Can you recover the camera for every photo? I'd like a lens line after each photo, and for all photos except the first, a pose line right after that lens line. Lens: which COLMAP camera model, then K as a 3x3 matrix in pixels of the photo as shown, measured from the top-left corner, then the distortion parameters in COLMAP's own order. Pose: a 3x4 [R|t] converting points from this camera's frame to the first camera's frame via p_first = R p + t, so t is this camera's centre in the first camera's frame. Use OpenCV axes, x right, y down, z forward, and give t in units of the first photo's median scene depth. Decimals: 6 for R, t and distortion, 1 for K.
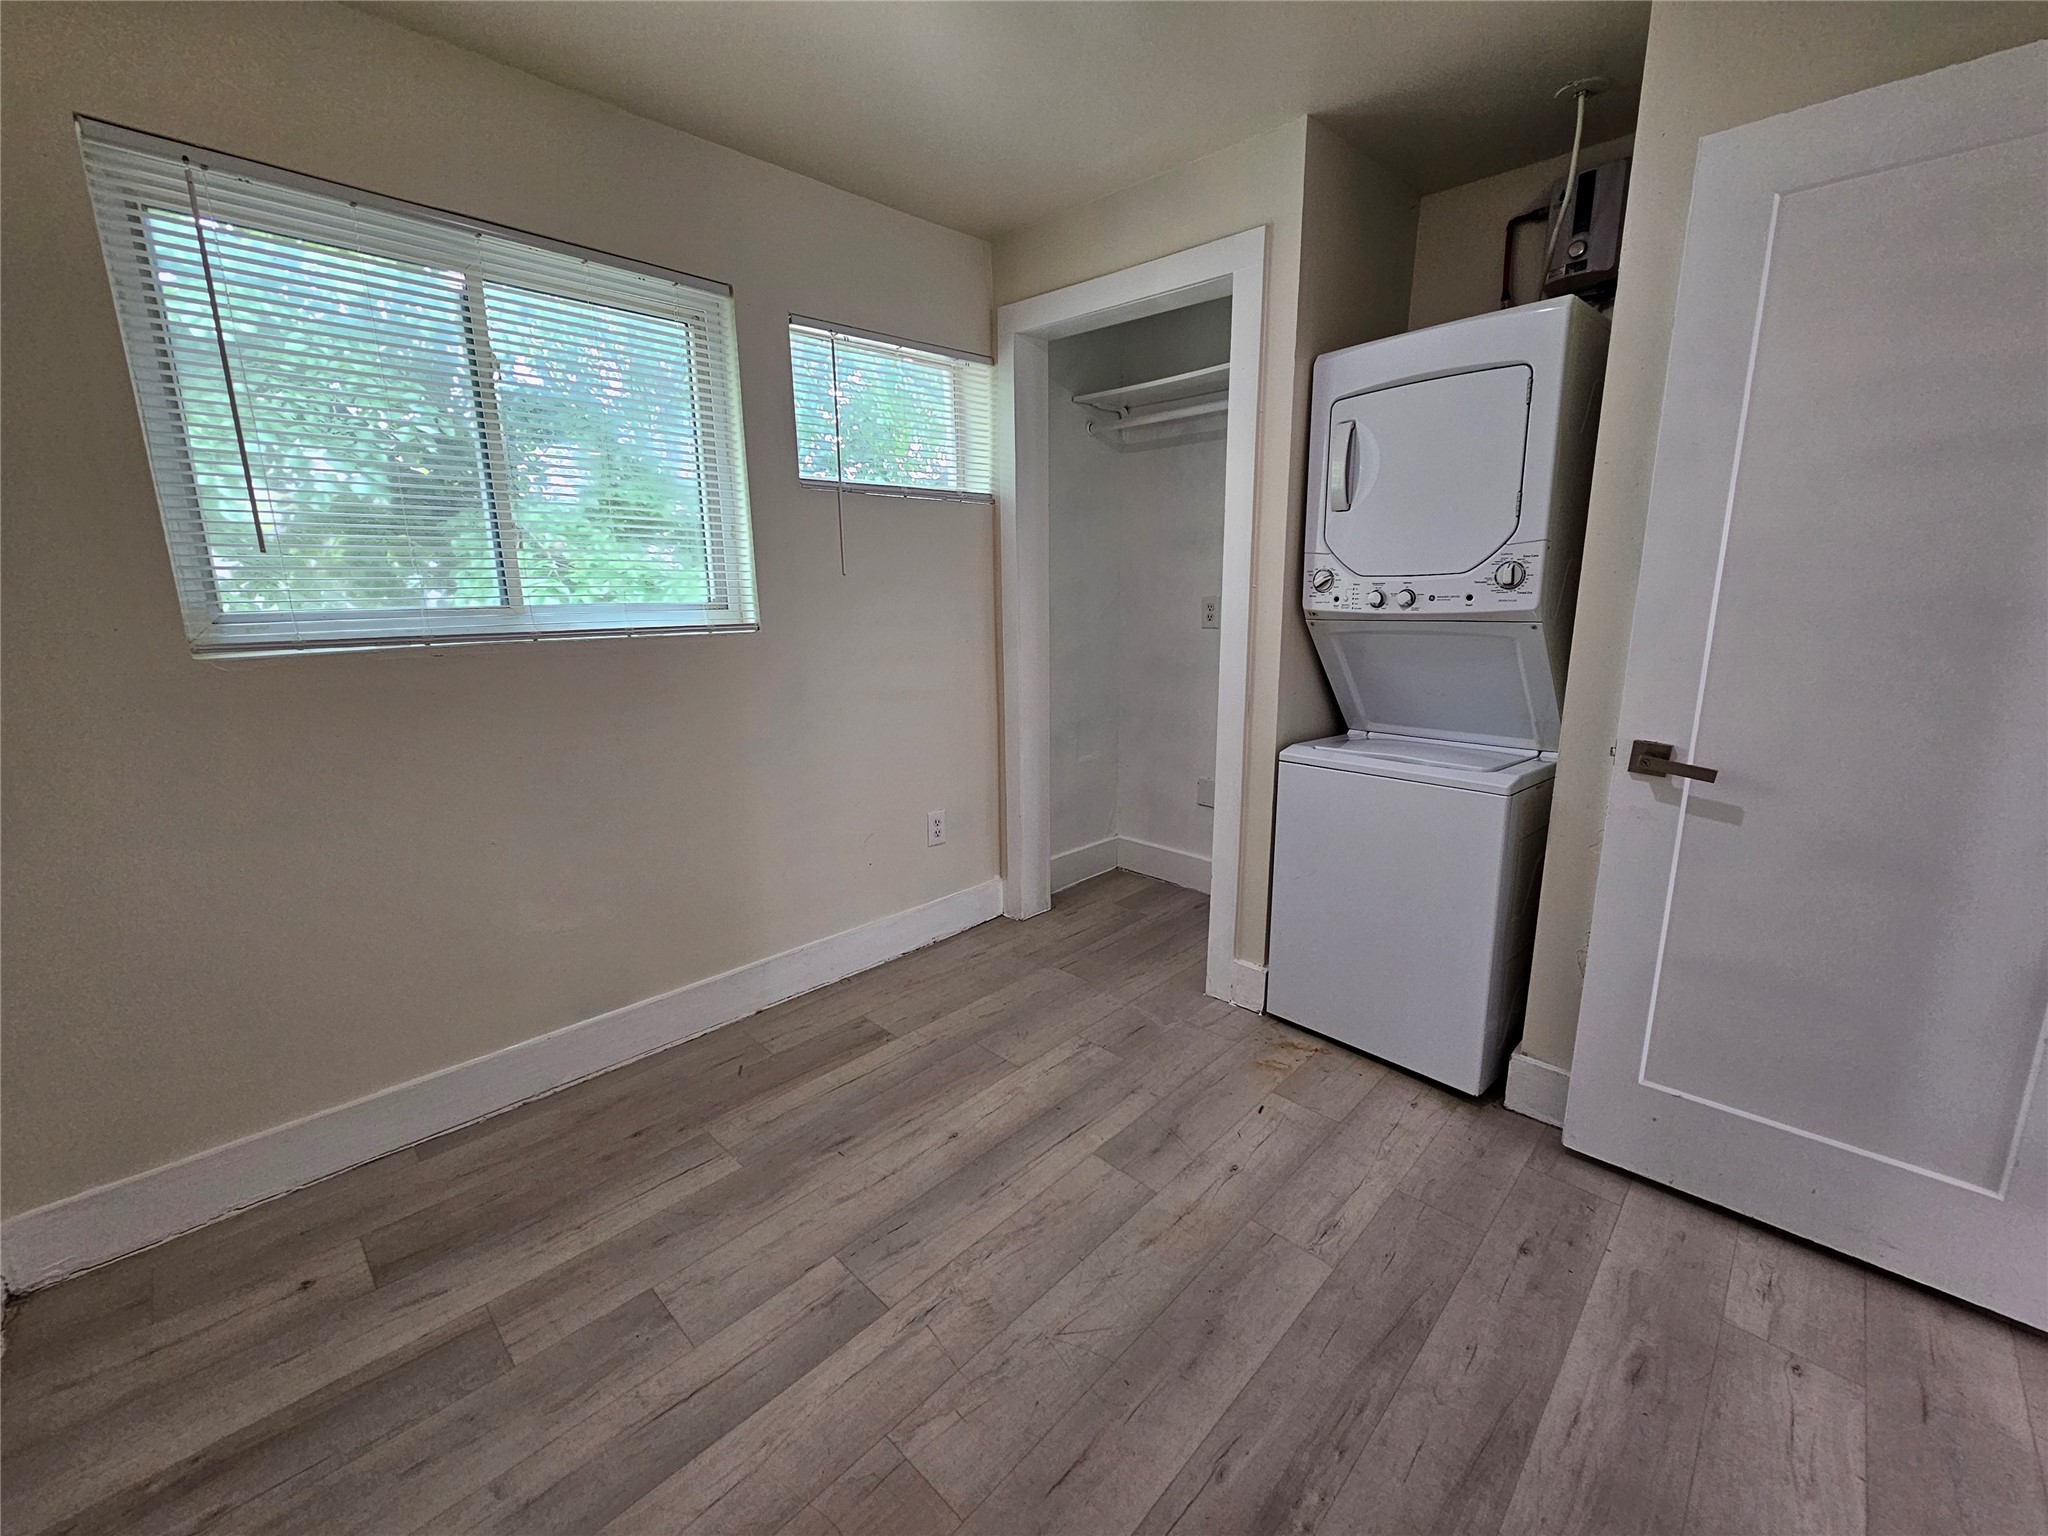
lens RADIAL K [[839.7, 0, 1031.2], [0, 839.7, 762.8], [0, 0, 1]] dist [-0.001134, 0.000451]
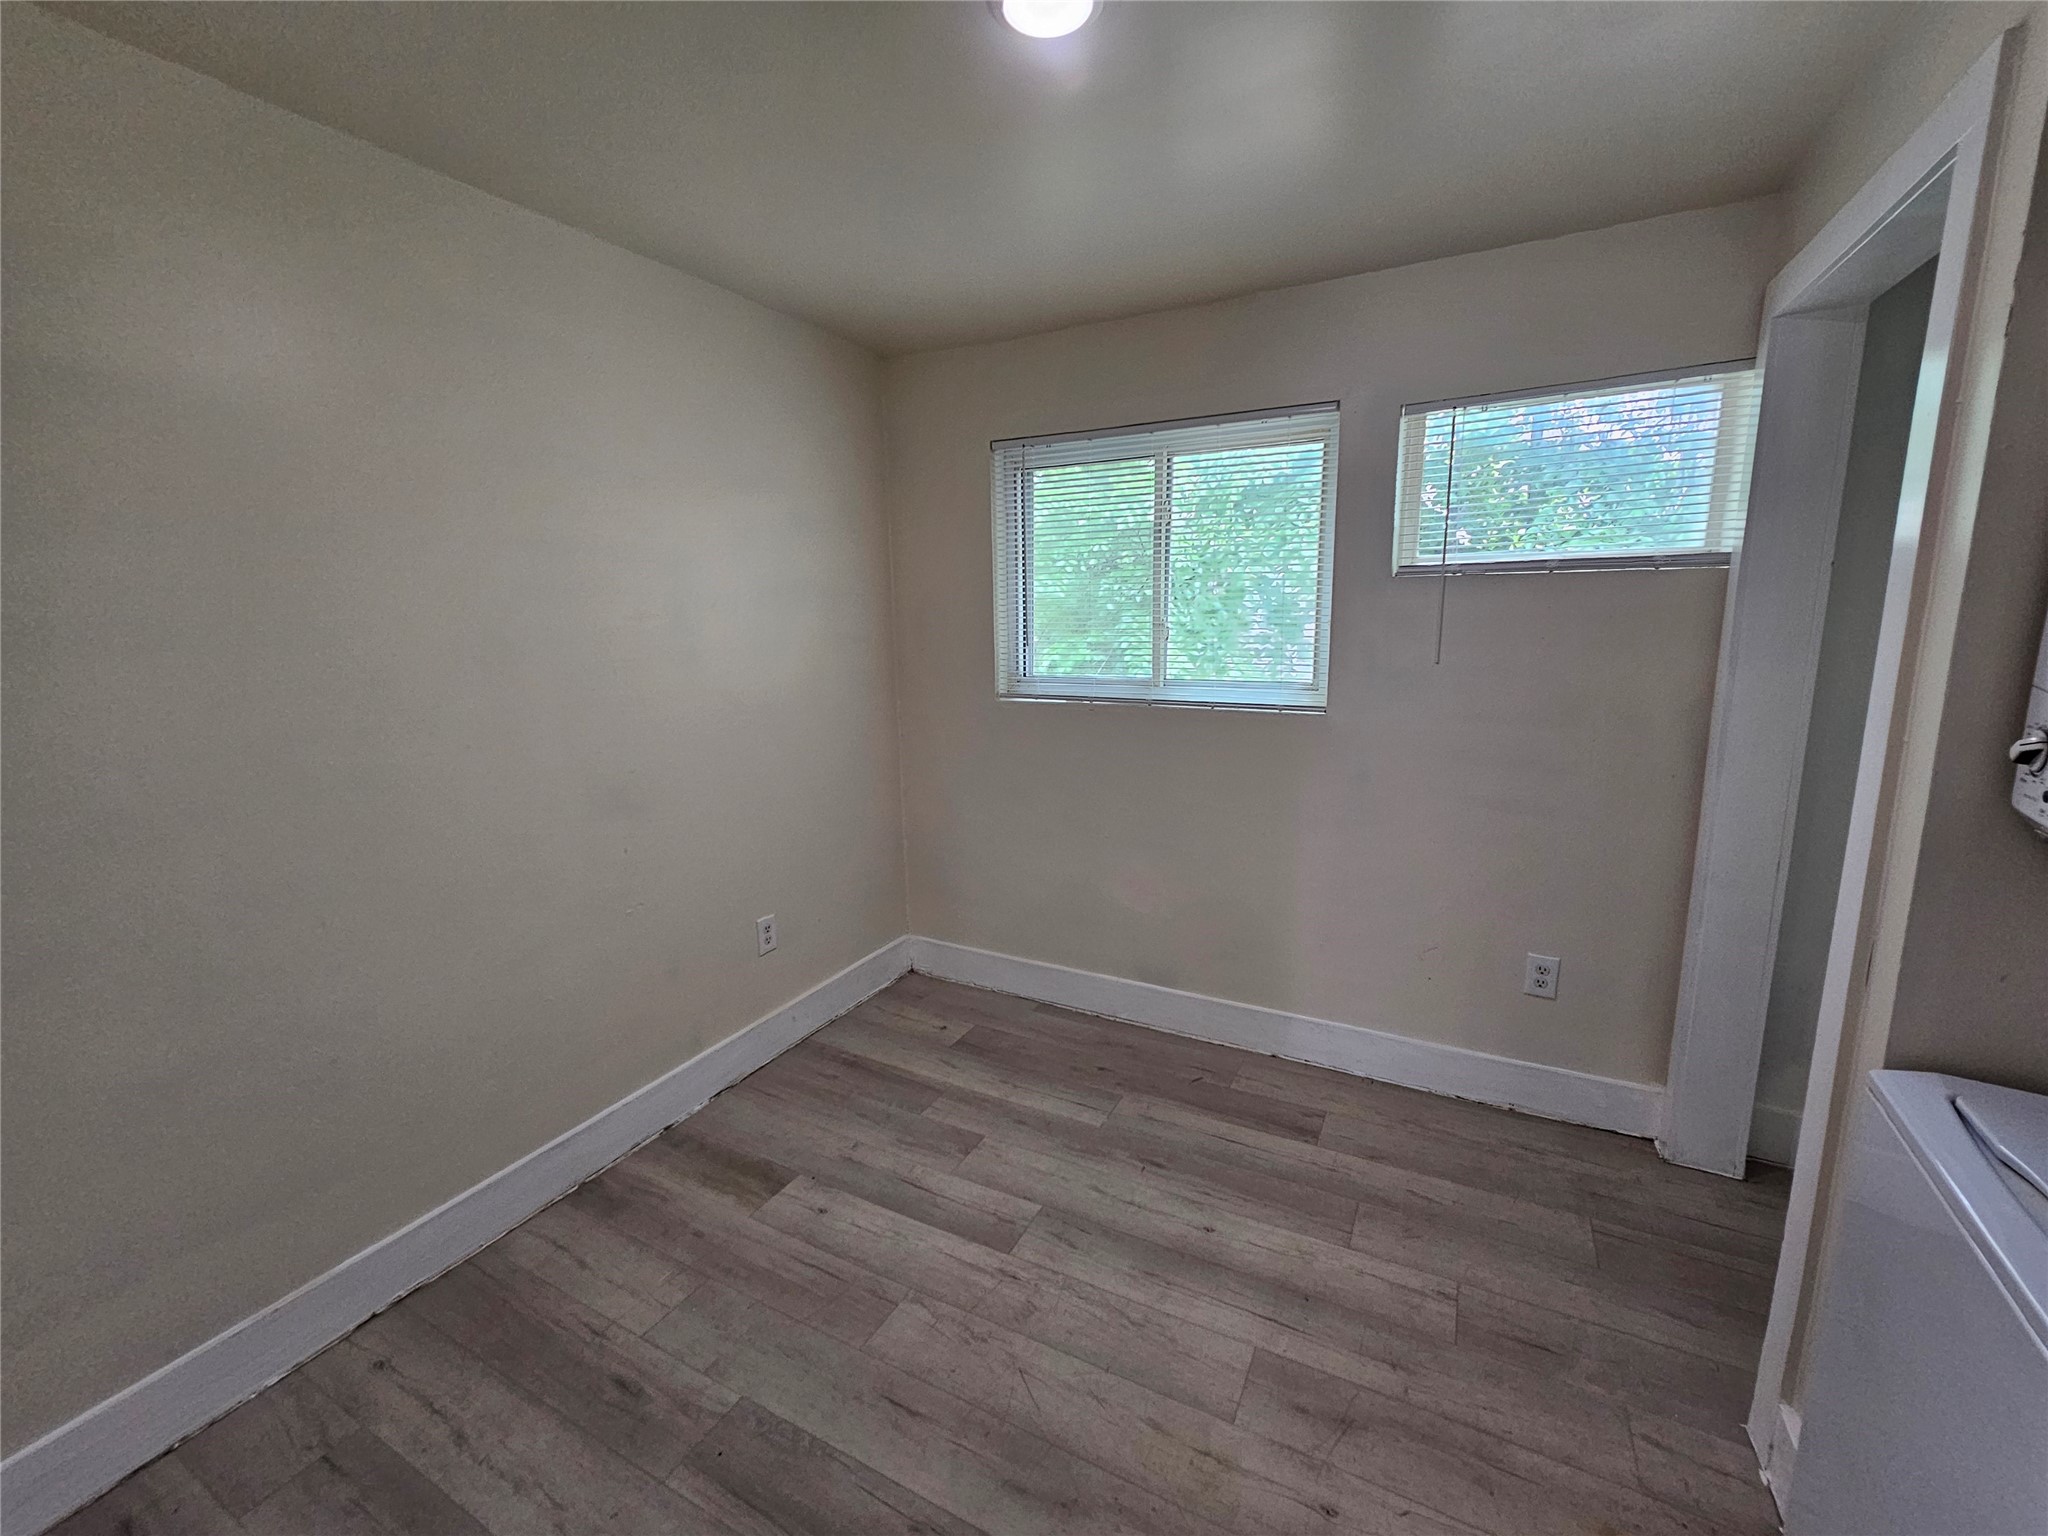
lens RADIAL K [[839.7, 0, 1031.2], [0, 839.7, 762.8], [0, 0, 1]] dist [-0.001134, 0.000451]
pose [[0.281516, 0.169024, -0.944553, 0.739115], [-0.192412, 0.974314, 0.117003, -0.188190], [0.940067, 0.148805, 0.306807, 0.424040]]
